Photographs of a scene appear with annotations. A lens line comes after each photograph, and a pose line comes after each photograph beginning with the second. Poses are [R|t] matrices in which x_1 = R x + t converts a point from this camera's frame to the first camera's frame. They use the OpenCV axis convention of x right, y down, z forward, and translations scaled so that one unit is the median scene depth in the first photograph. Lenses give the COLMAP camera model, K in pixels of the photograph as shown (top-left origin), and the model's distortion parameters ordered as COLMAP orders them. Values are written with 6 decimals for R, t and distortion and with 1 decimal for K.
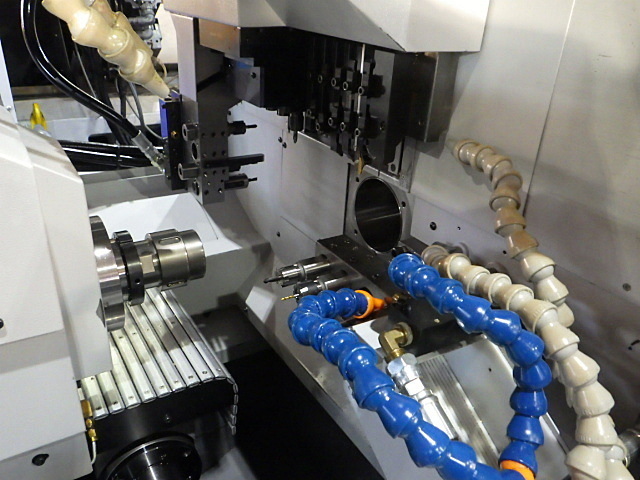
lens RADIAL K [[535.1, 0, 320.1], [0, 535.1, 242.9], [0, 0, 1]] dist [-0.000693, -0.001901]
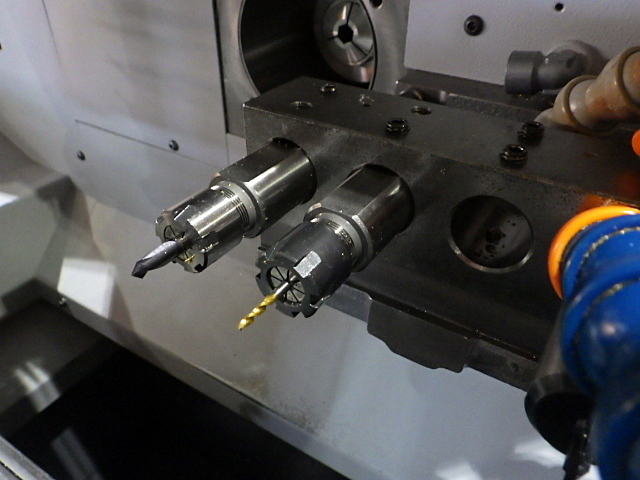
lens RADIAL K [[520.6, 0, 320.0], [0, 520.6, 240.0], [0, 0, 1]] dist [-0.008237, -0.002522]
pose [[0.900695, -0.282031, 0.330465, -0.061666], [0.224640, 0.953401, 0.201403, 0.014970], [-0.371868, -0.107167, 0.922079, 0.435943]]
